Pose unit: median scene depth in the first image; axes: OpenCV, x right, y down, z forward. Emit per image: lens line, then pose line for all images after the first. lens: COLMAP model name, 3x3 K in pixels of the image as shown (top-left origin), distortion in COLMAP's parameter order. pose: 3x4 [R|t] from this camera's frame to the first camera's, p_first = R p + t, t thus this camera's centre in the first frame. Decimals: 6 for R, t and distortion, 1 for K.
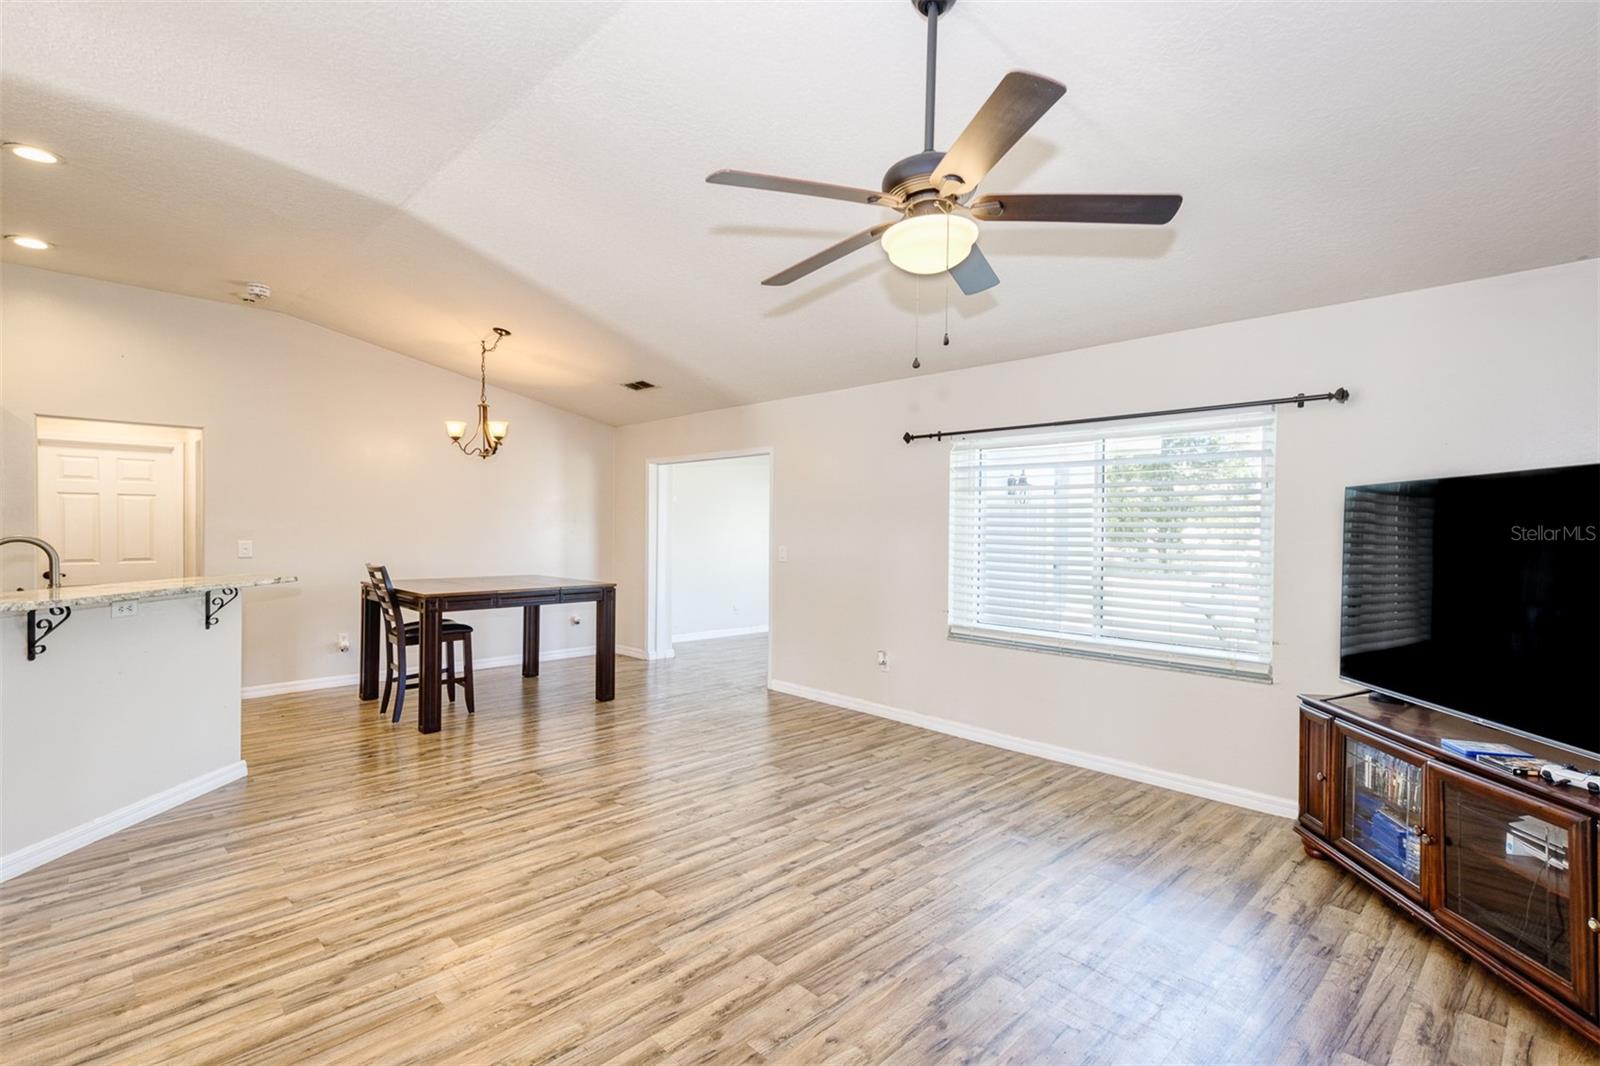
lens RADIAL K [[718.1, 0, 796.7], [0, 718.1, 533.1], [0, 0, 1]] dist [0.026124, 0.000744]
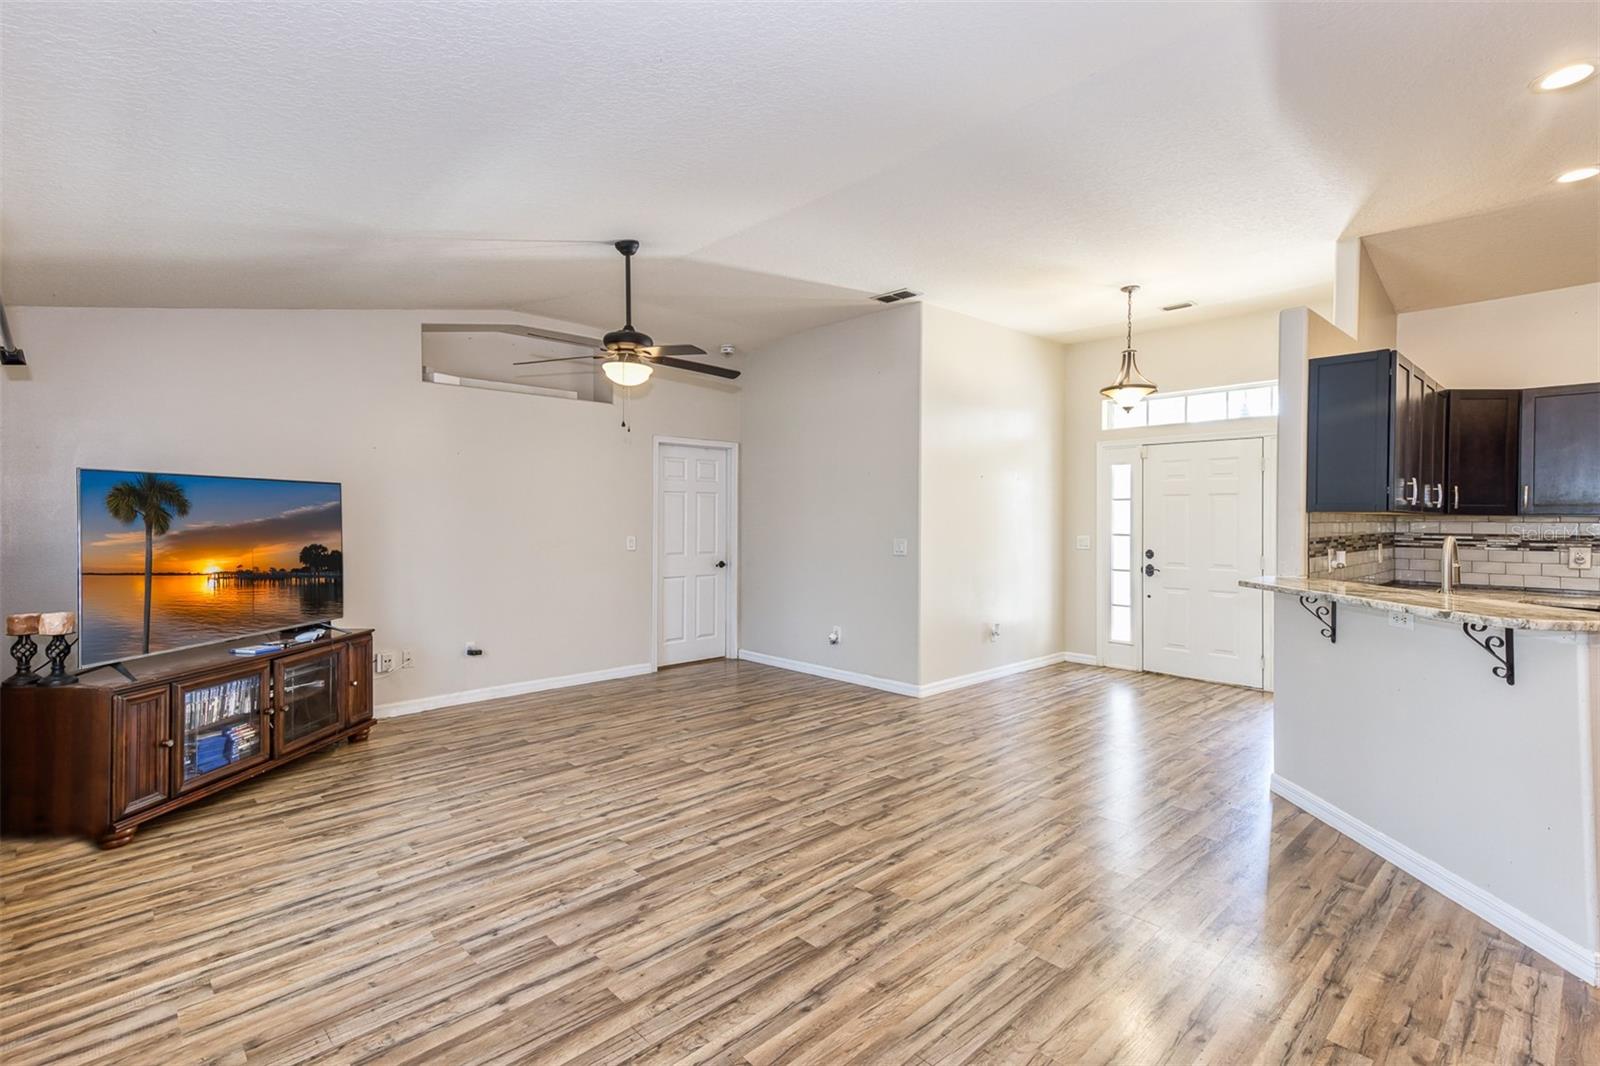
lens RADIAL K [[718.1, 0, 796.7], [0, 718.1, 524.1], [0, 0, 1]] dist [0.026124, 0.000744]
pose [[-0.999721, -0.014659, 0.018513, -0.218387], [-0.014275, 0.999684, 0.020684, -0.021747], [-0.018810, 0.020414, -0.999615, 2.046931]]
